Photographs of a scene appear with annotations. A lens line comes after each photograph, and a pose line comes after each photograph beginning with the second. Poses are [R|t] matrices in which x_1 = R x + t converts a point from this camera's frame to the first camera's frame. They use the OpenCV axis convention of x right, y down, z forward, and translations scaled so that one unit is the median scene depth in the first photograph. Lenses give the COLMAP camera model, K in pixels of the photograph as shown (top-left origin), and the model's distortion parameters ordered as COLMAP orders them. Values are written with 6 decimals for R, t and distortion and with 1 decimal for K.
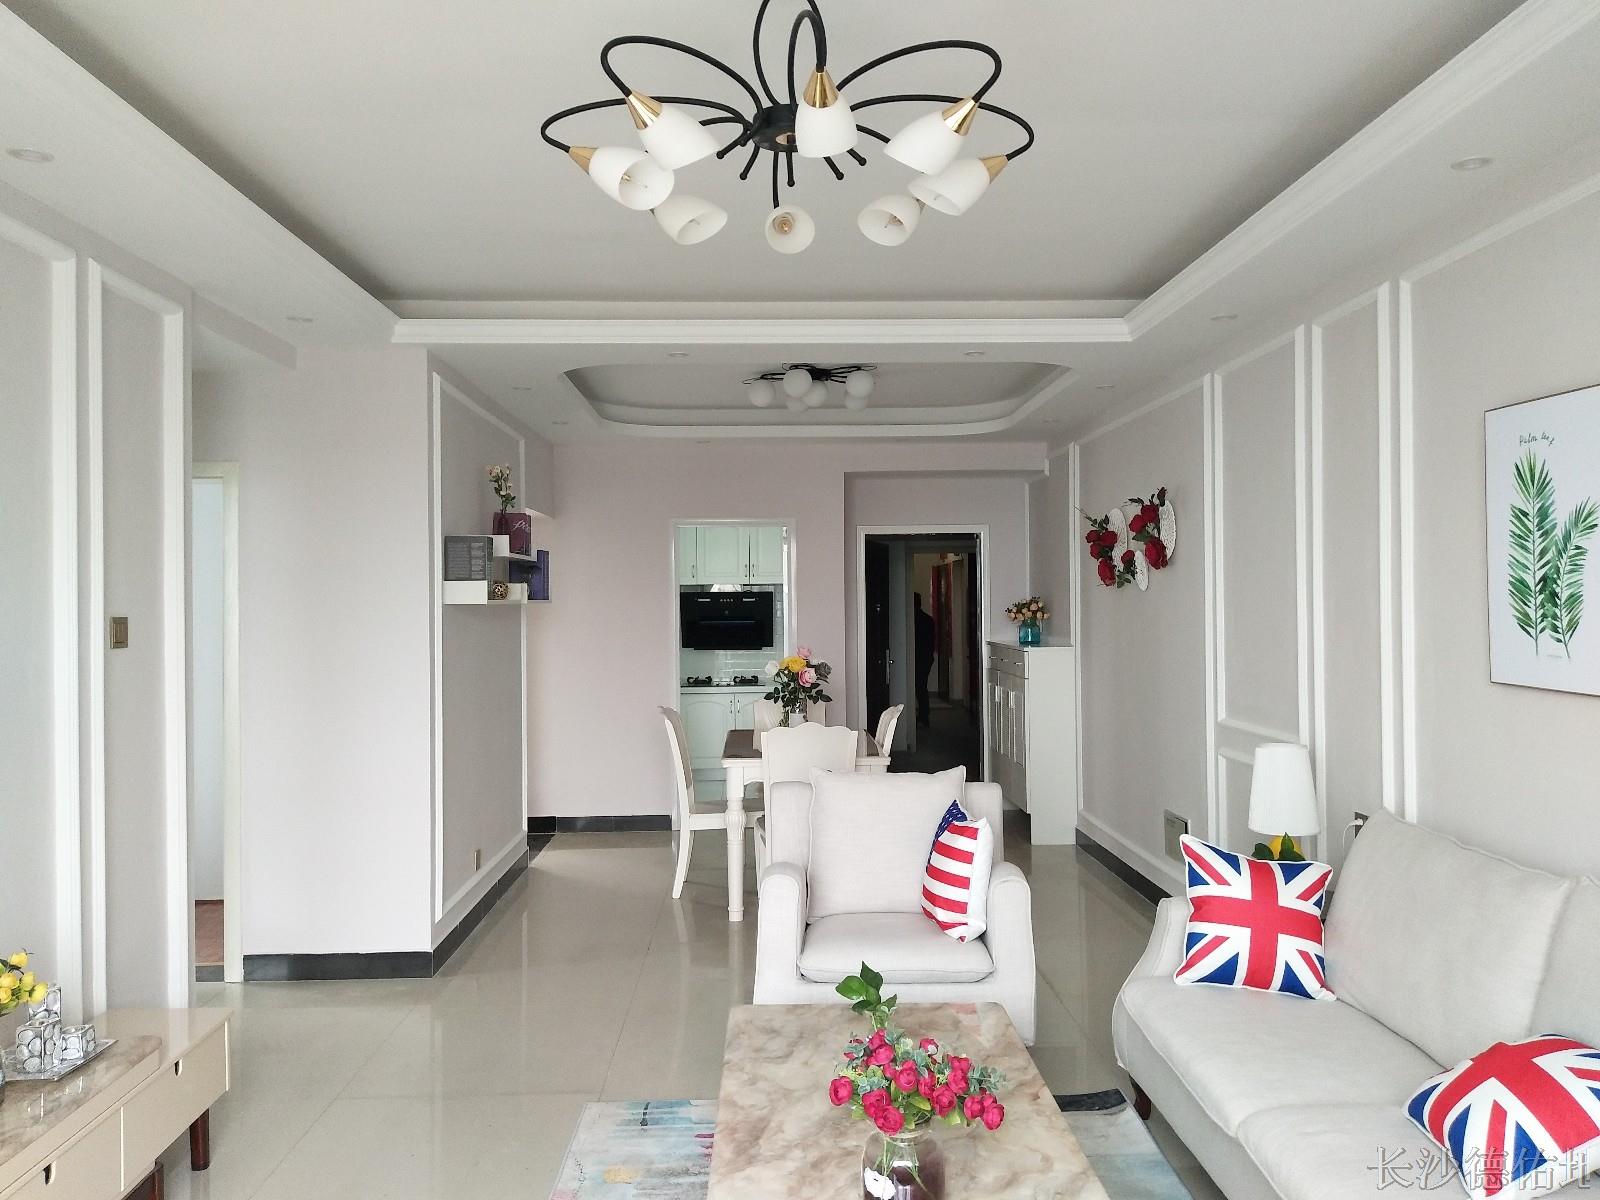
lens RADIAL K [[1213.5, 0, 800.5], [0, 1213.5, 597.9], [0, 0, 1]] dist [0.009460, -0.008567]
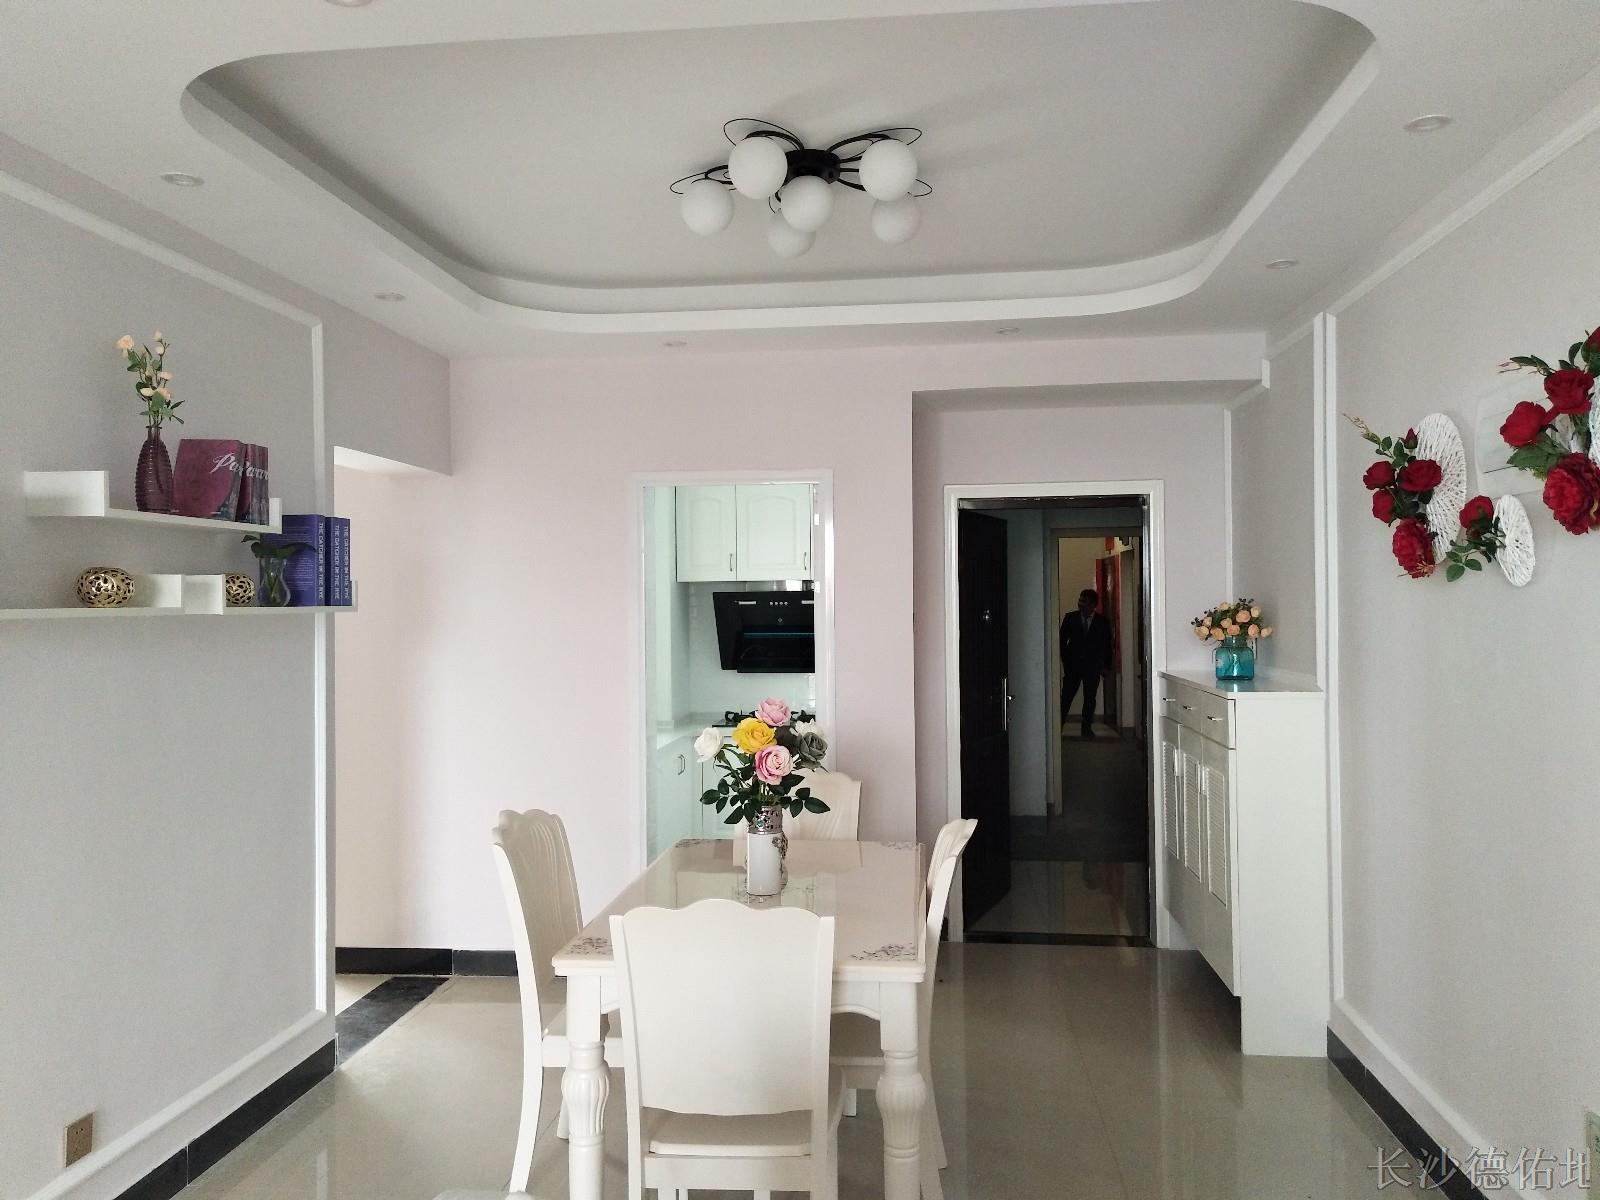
lens RADIAL K [[1213.5, 0, 799.4], [0, 1213.5, 594.8], [0, 0, 1]] dist [0.009460, -0.008567]
pose [[0.989641, -0.000871, -0.143562, 0.072626], [0.000491, 0.999996, -0.002688, -0.001659], [0.143564, 0.002589, 0.989638, 0.434510]]
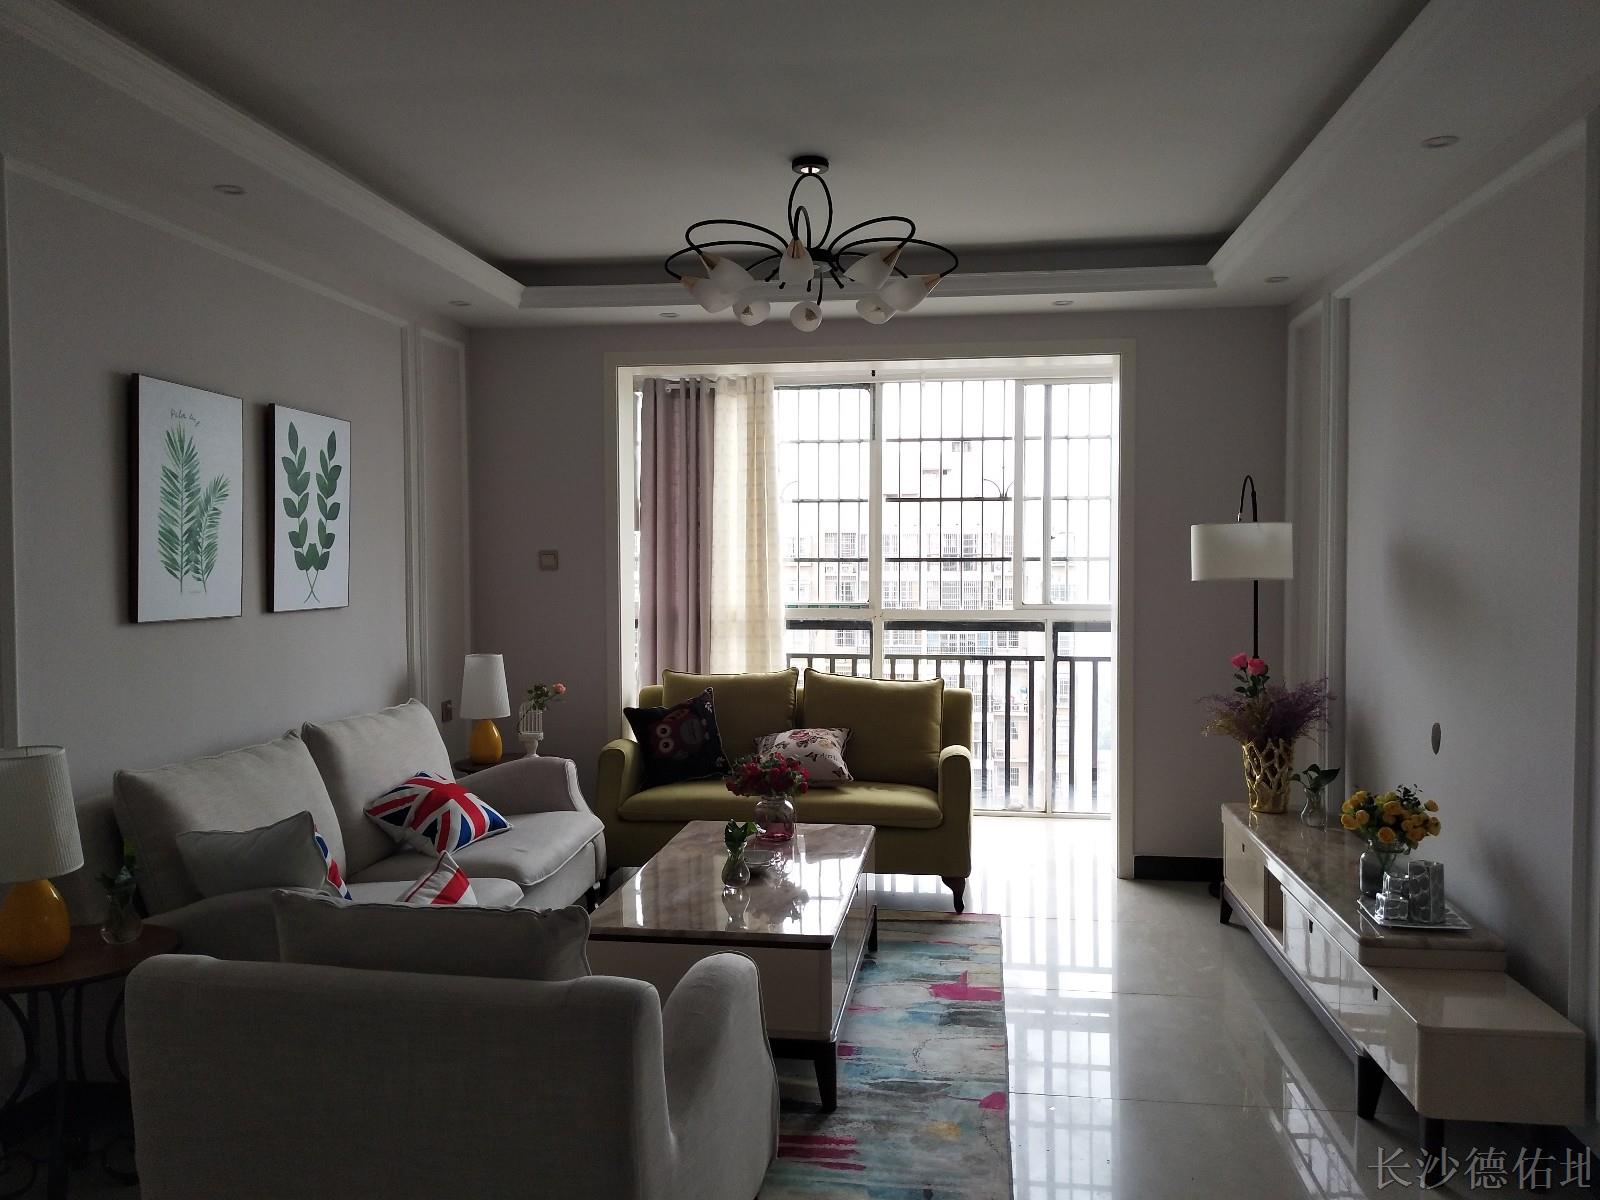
lens RADIAL K [[1213.5, 0, 800.6], [0, 1213.5, 592.8], [0, 0, 1]] dist [0.009460, -0.008567]
pose [[-0.986010, 0.005630, 0.166588, -0.166293], [0.010307, 0.999576, 0.027227, 0.015709], [-0.166364, 0.028563, -0.985651, 1.640232]]
